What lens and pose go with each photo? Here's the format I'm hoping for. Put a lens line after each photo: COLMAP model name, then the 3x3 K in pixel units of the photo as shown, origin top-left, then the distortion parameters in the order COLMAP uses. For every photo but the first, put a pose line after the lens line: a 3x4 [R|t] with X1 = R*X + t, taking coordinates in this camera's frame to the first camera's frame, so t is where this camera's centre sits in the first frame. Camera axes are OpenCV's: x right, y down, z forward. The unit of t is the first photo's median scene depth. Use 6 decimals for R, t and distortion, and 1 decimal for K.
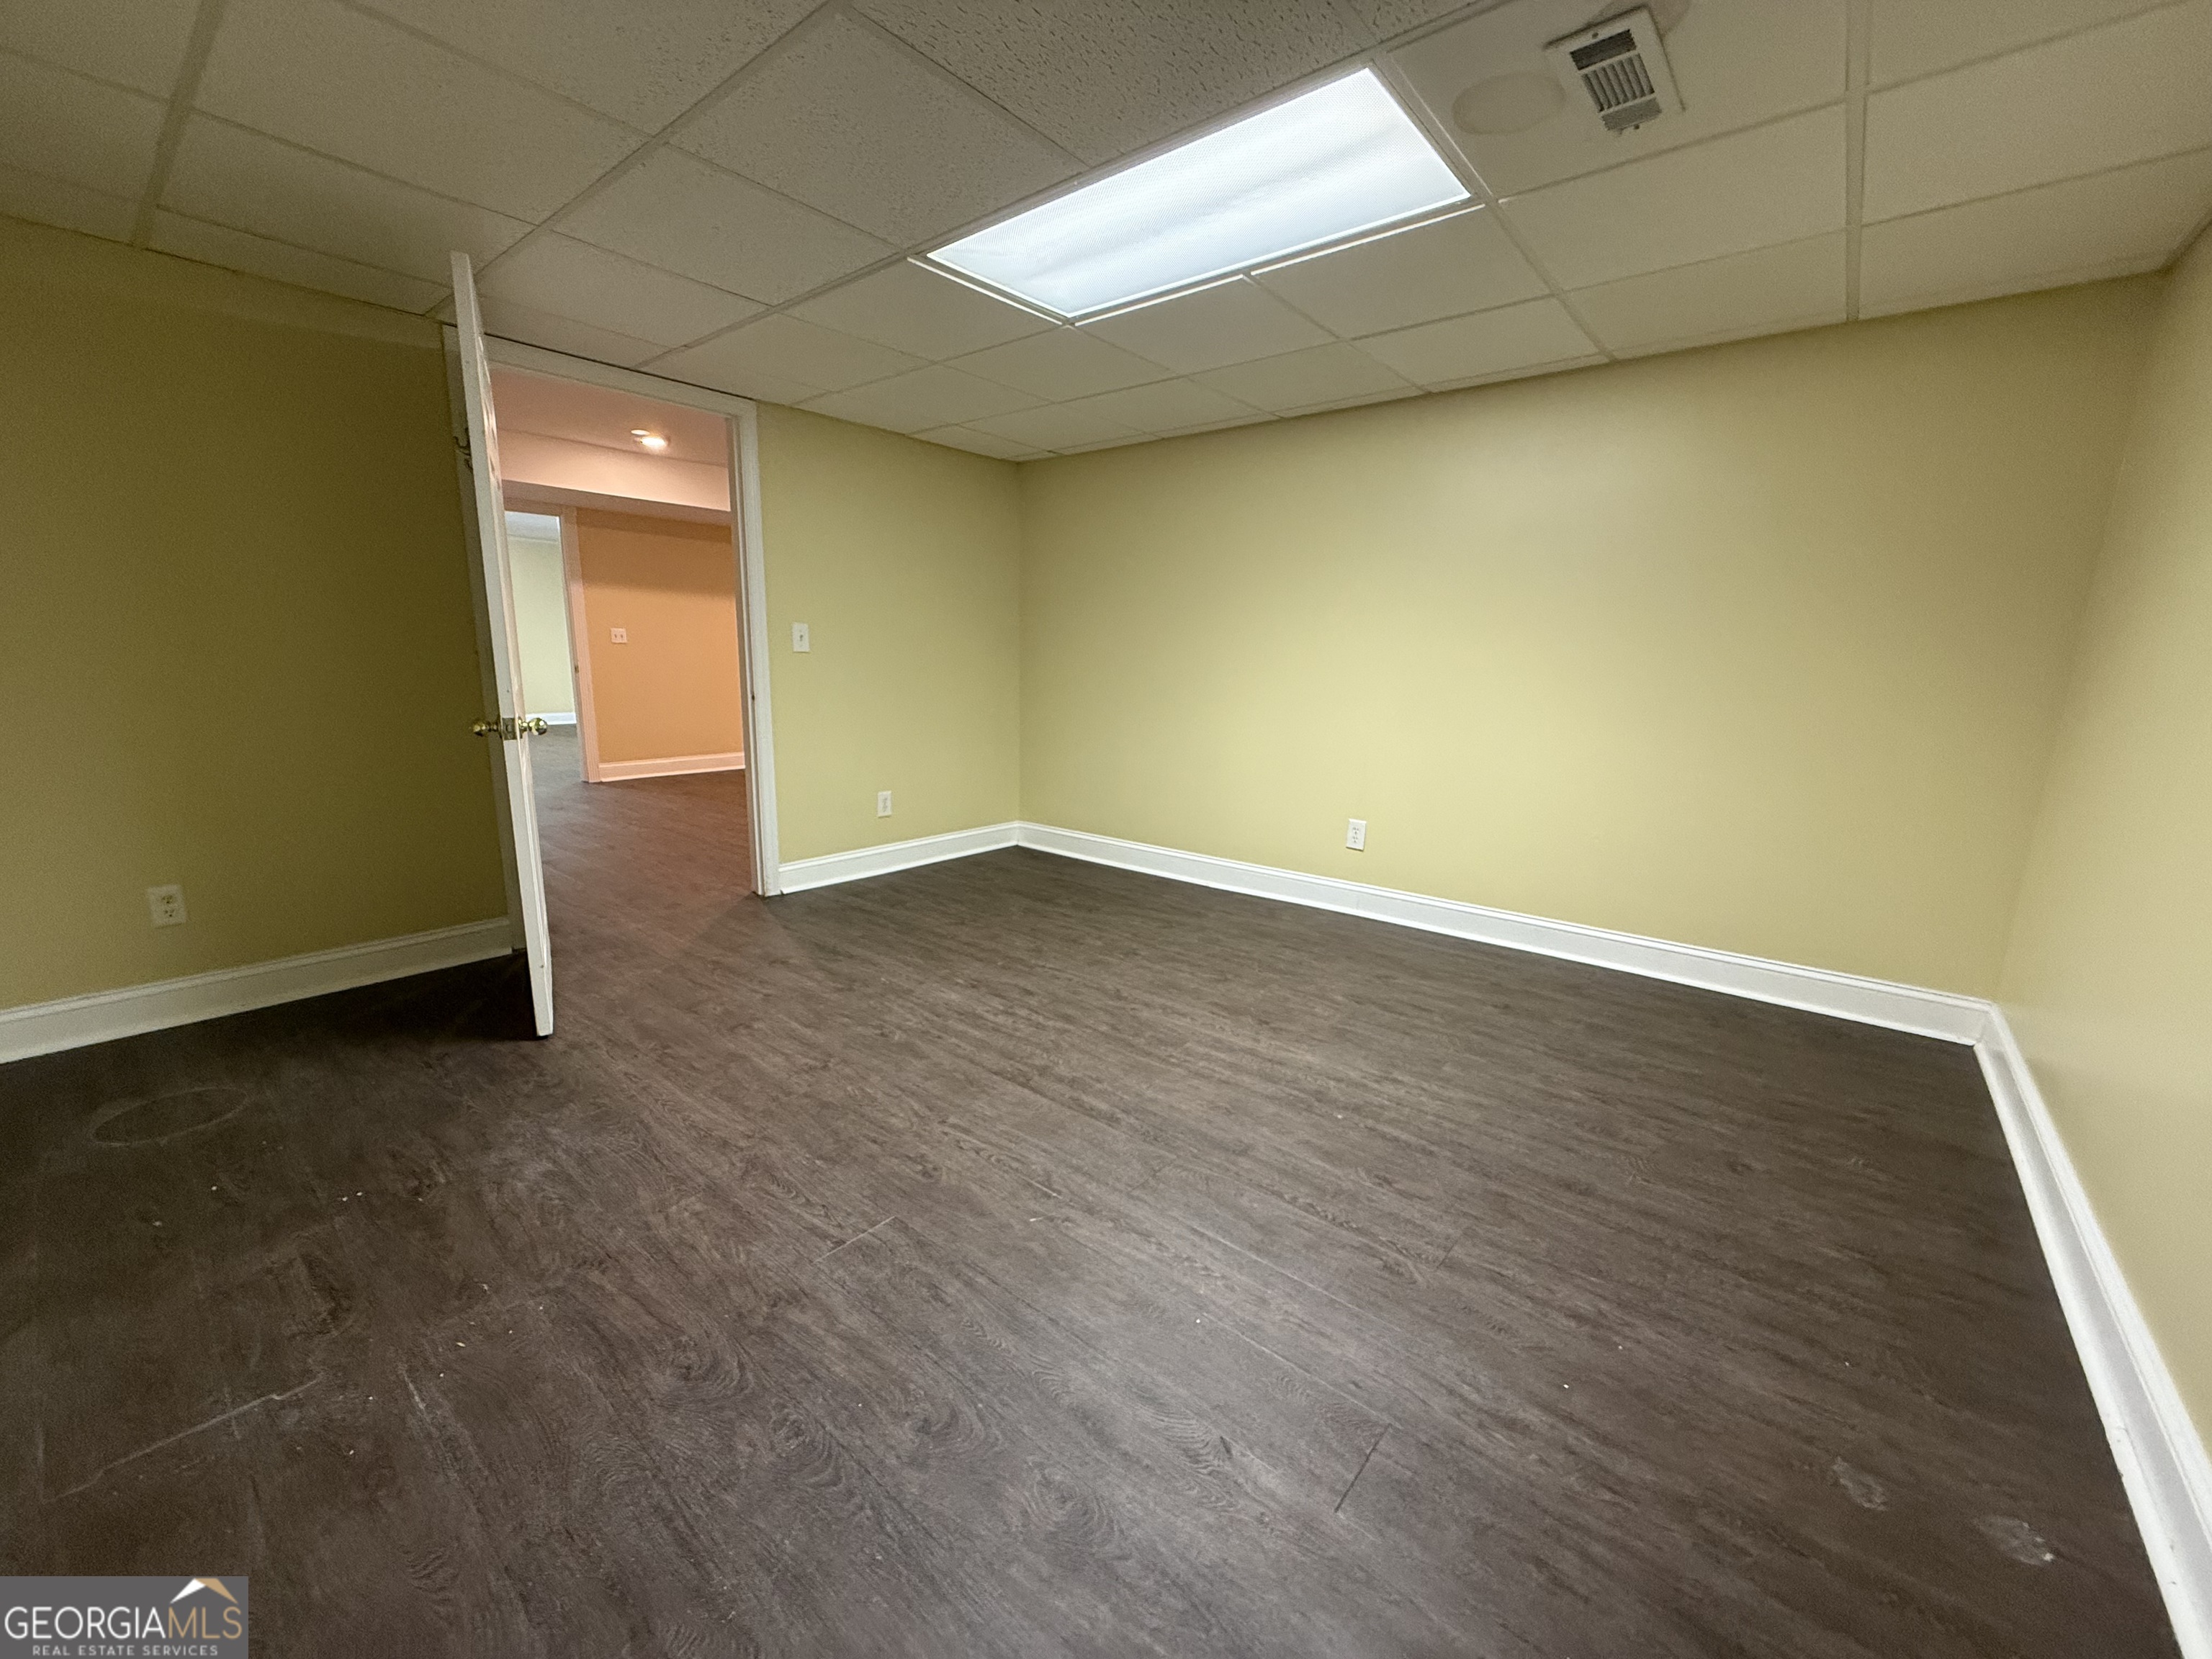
lens RADIAL K [[879.0, 0, 1097.4], [0, 879.0, 825.9], [0, 0, 1]] dist [0.001527, -0.000022]
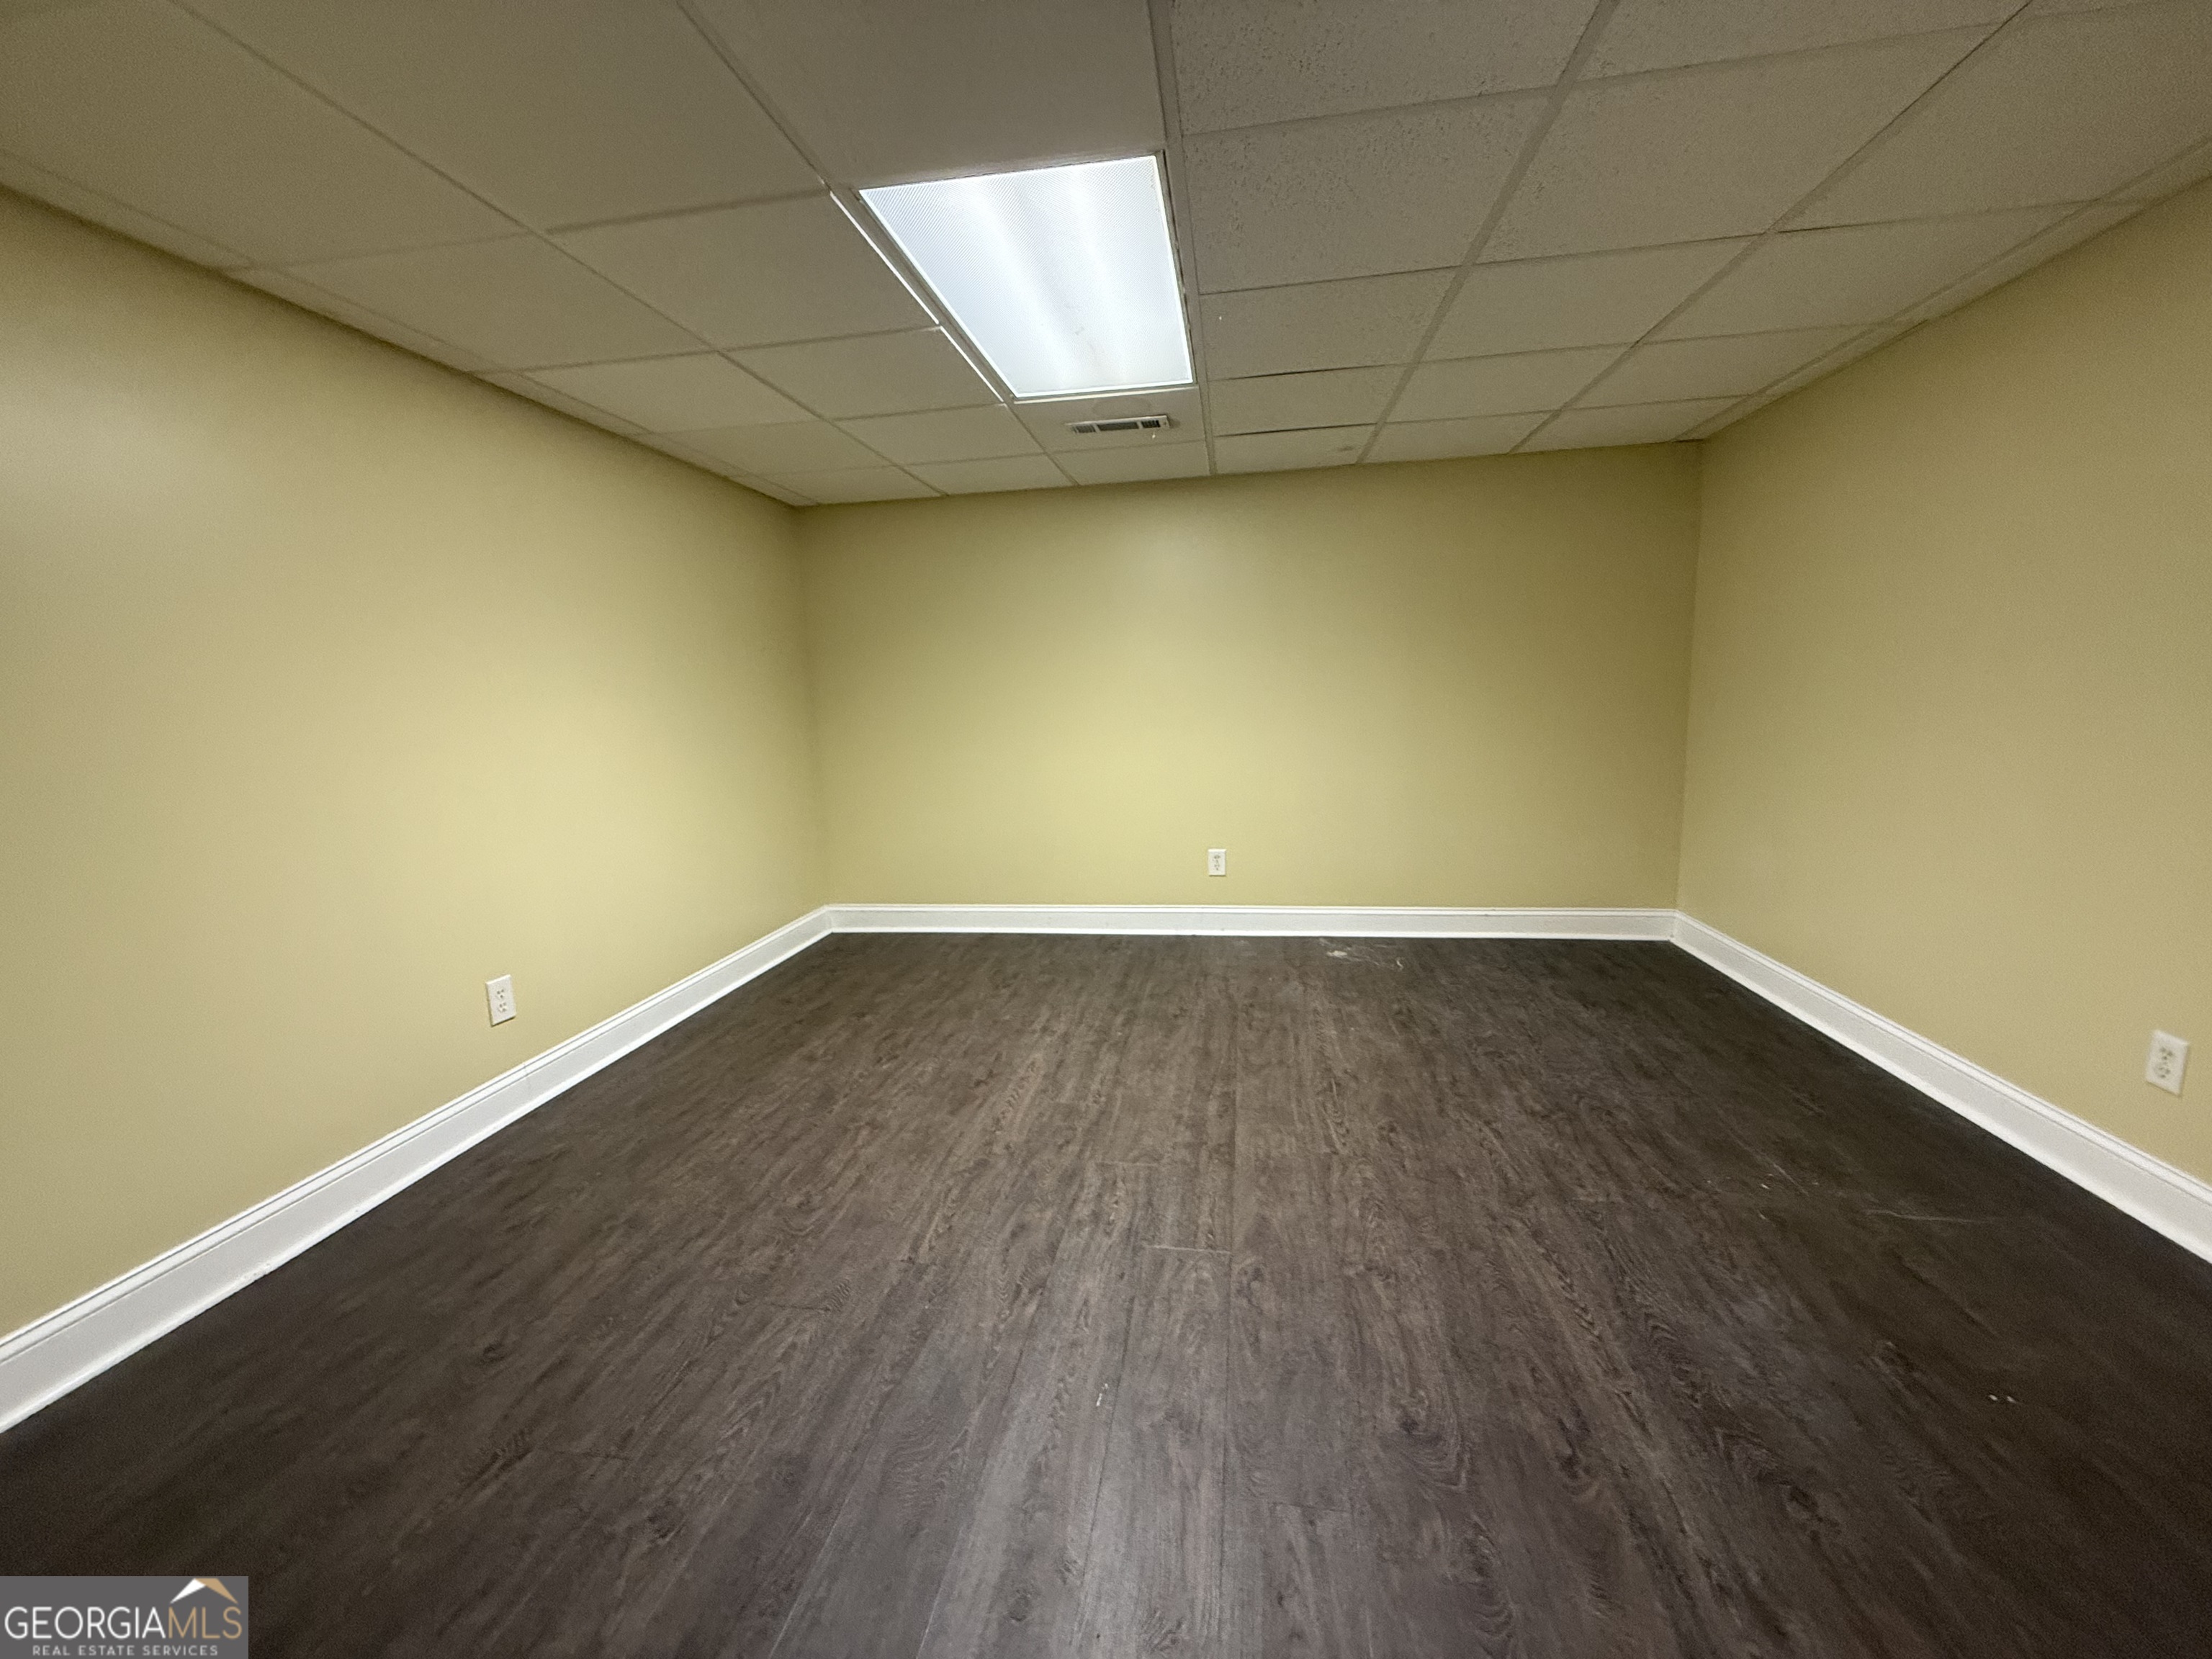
lens RADIAL K [[879.0, 0, 1097.4], [0, 879.0, 825.9], [0, 0, 1]] dist [0.001527, -0.000022]
pose [[-0.509592, -0.130186, 0.850510, -0.824936], [0.189908, 0.947091, 0.258755, -0.342456], [-0.839197, 0.293379, -0.457906, 1.506726]]
